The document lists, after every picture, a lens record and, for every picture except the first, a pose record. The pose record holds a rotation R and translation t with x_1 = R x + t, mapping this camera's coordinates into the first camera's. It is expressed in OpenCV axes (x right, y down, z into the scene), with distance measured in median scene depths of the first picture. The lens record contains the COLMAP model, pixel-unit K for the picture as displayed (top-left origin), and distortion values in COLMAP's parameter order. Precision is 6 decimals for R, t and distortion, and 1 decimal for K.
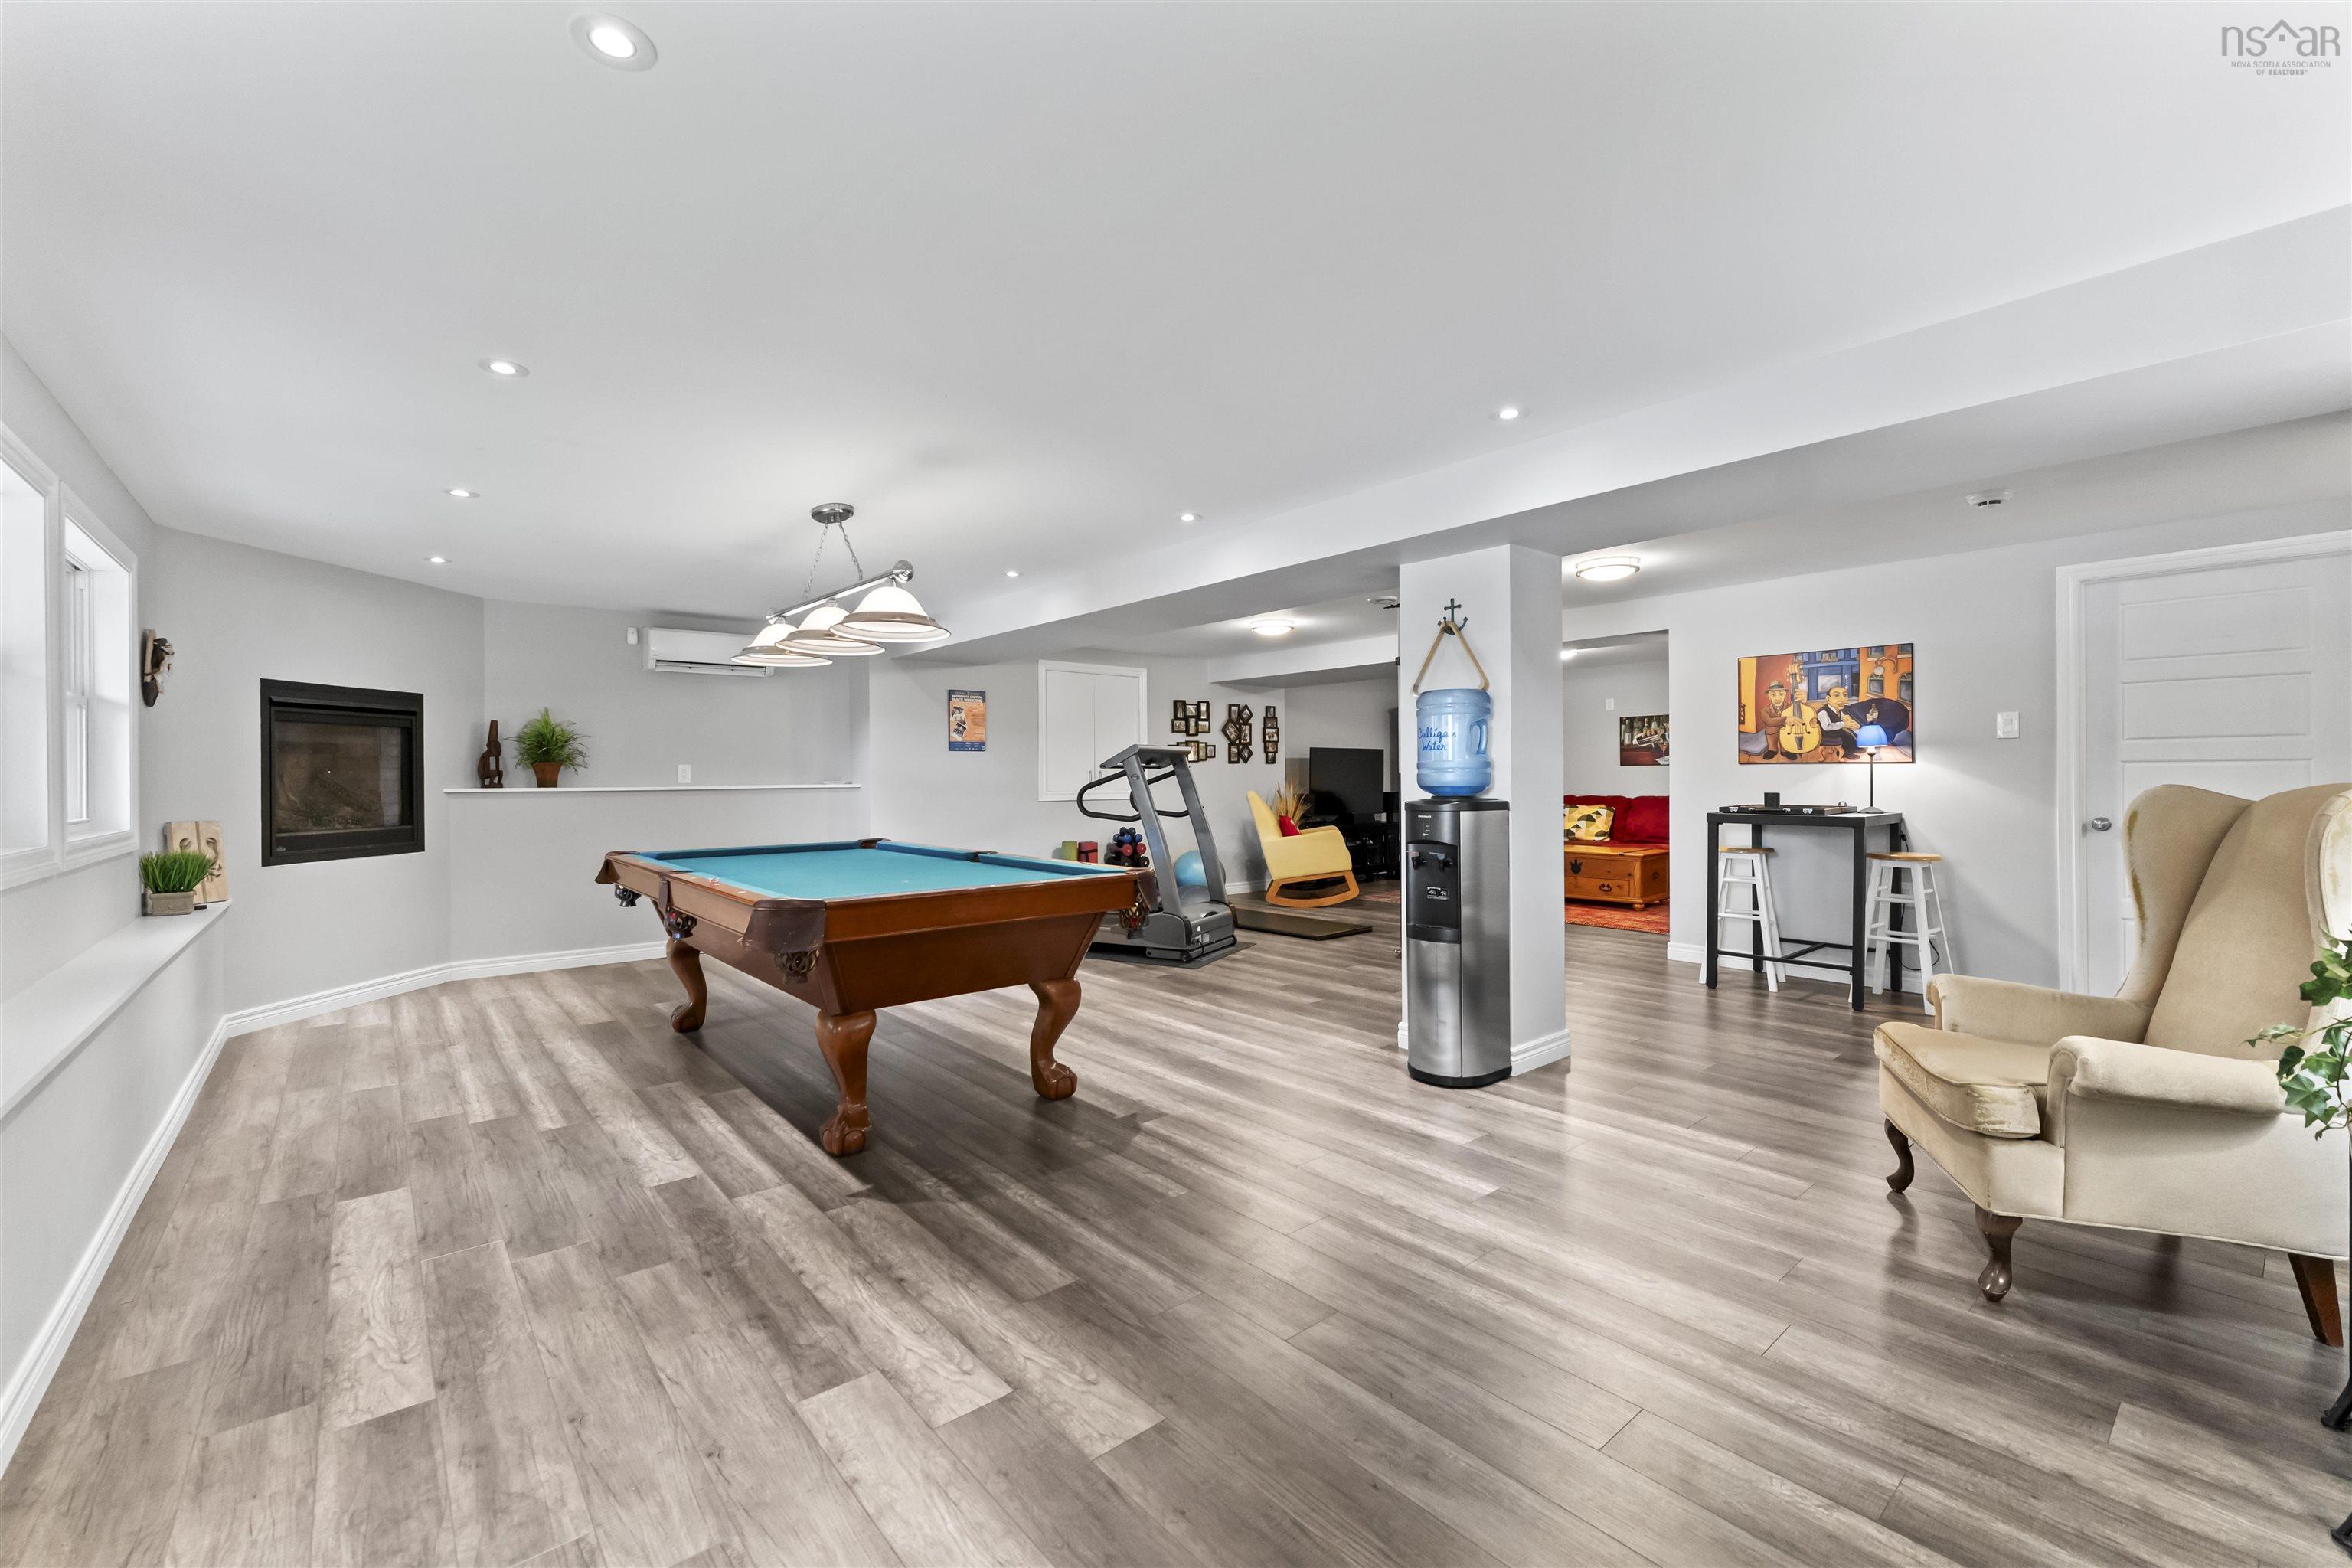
lens RADIAL K [[960.2, 0, 1170.4], [0, 960.2, 782.1], [0, 0, 1]] dist [0.000781, -0.000188]
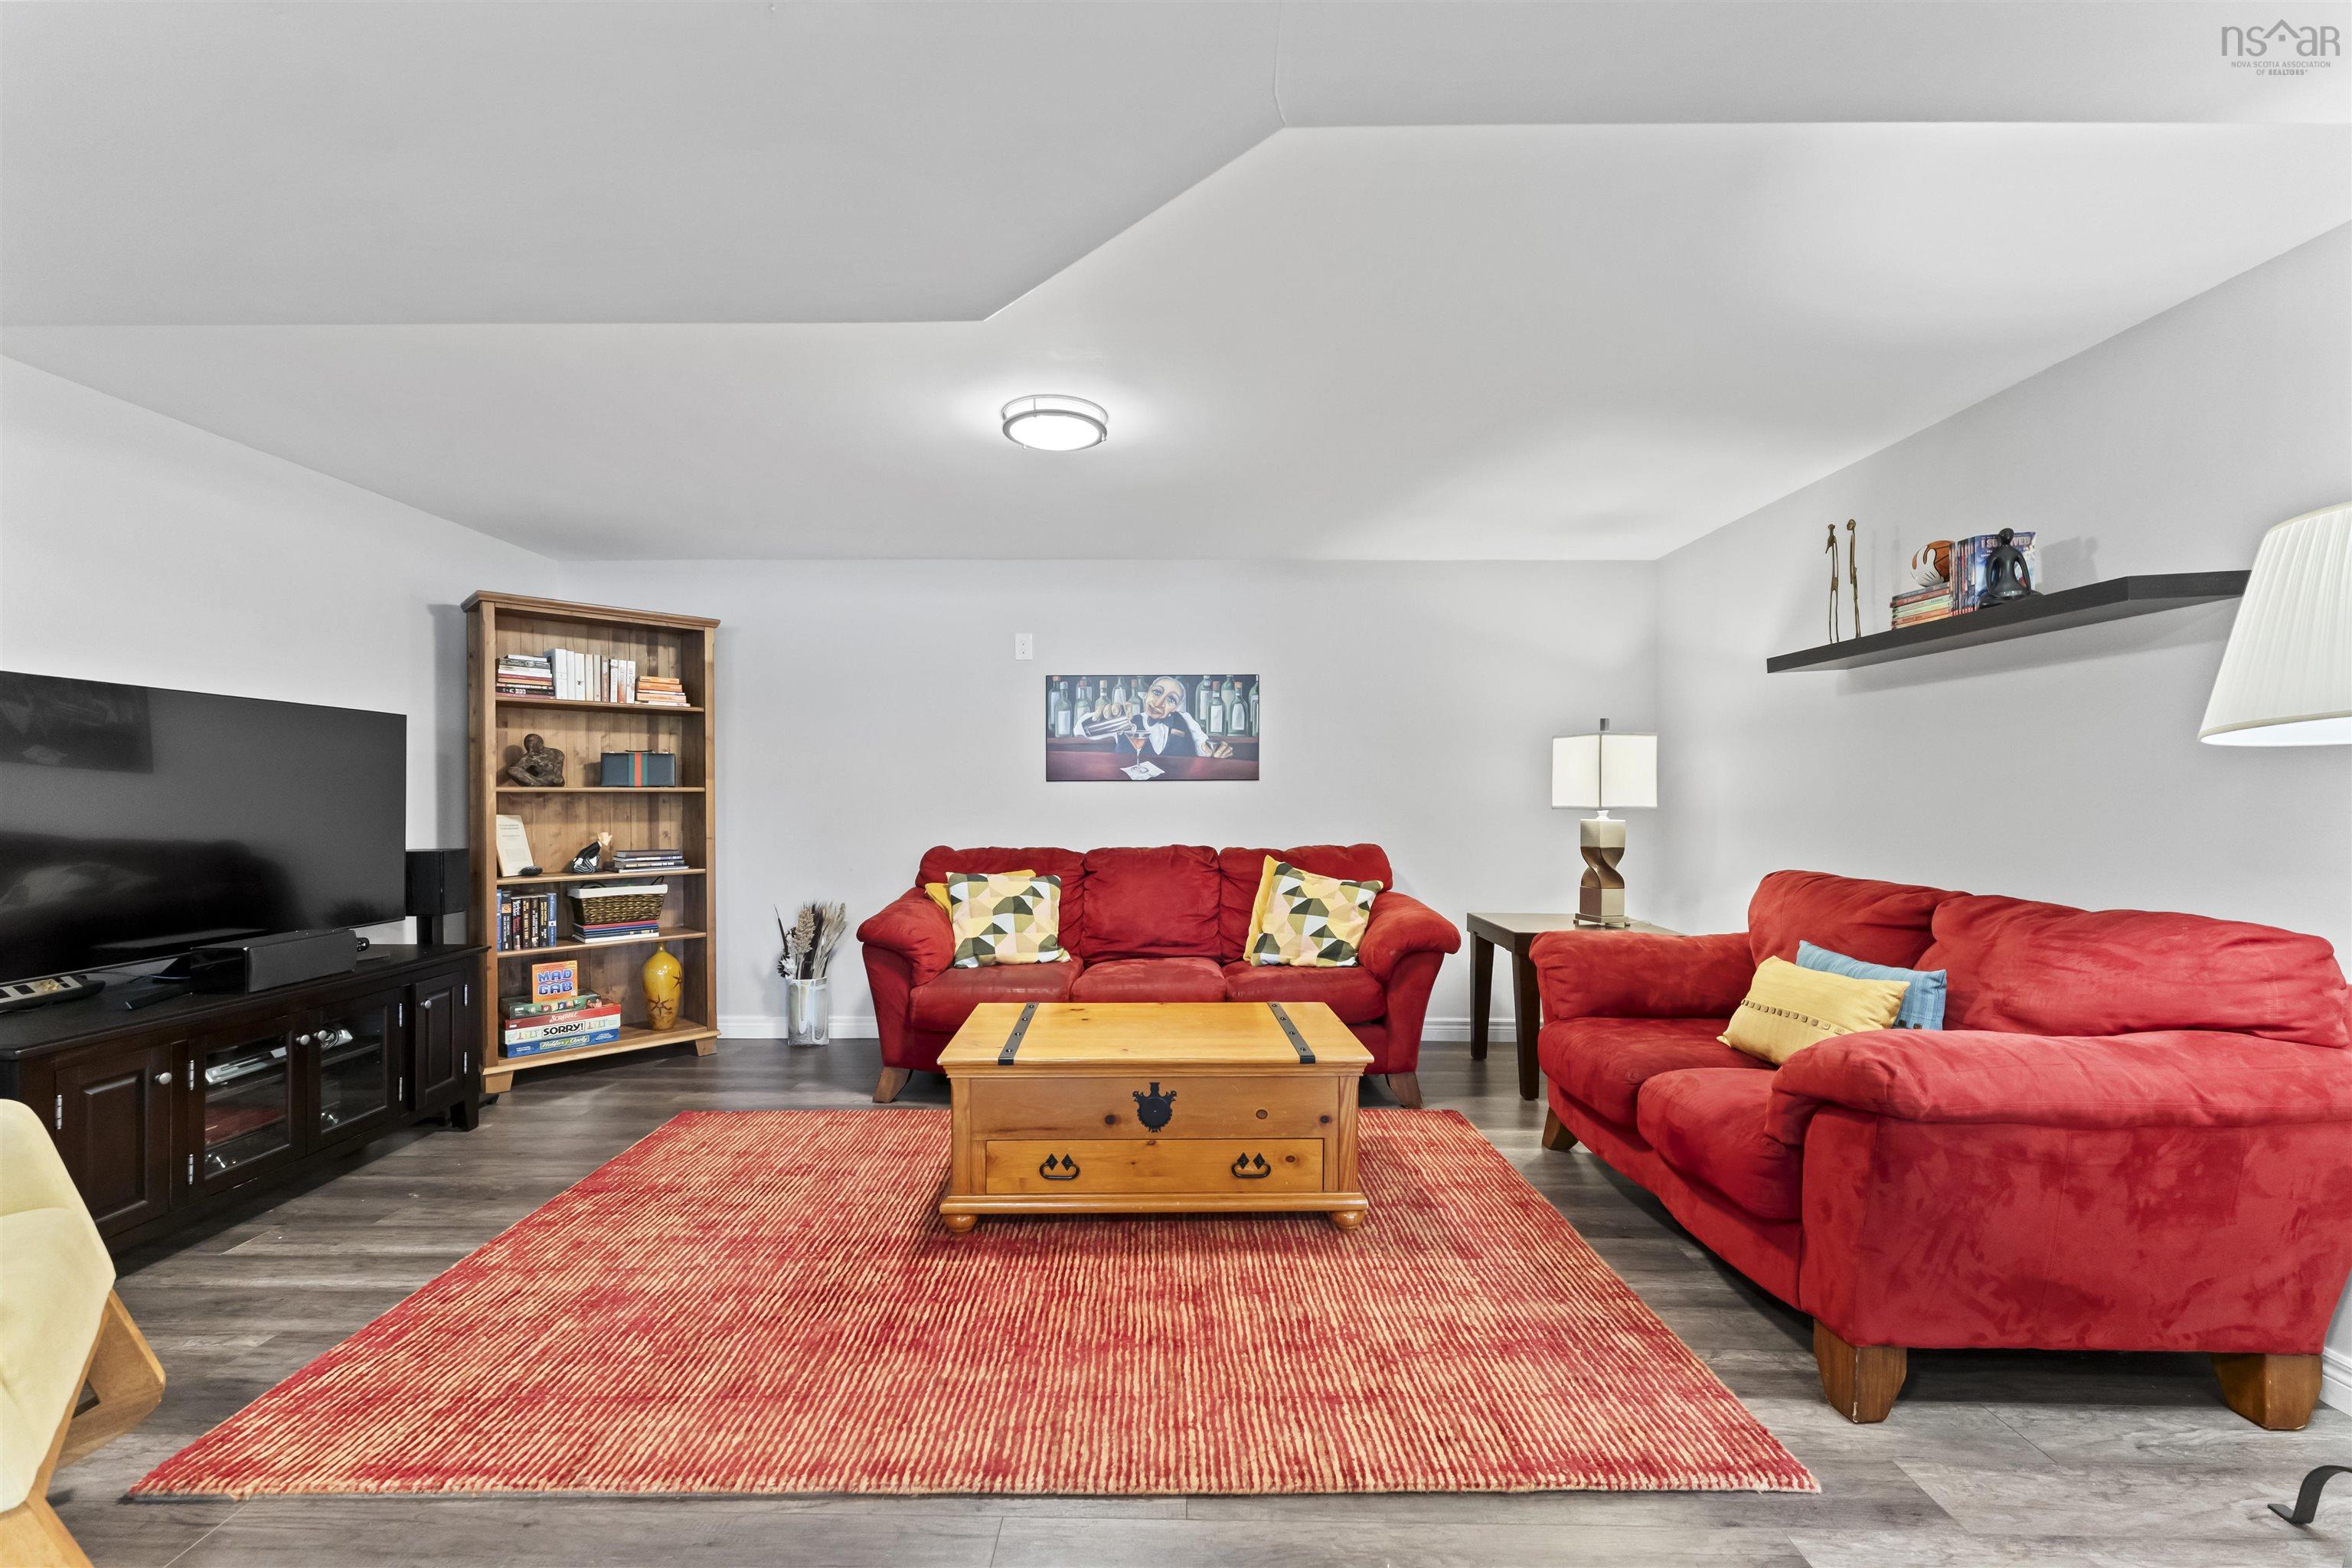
lens RADIAL K [[960.2, 0, 1168.9], [0, 960.2, 793.0], [0, 0, 1]] dist [0.000781, -0.000188]
pose [[0.649882, 0.004863, 0.760020, 0.160818], [-0.000409, 0.999982, -0.006049, -0.008445], [-0.760035, 0.003620, 0.649872, 0.667737]]
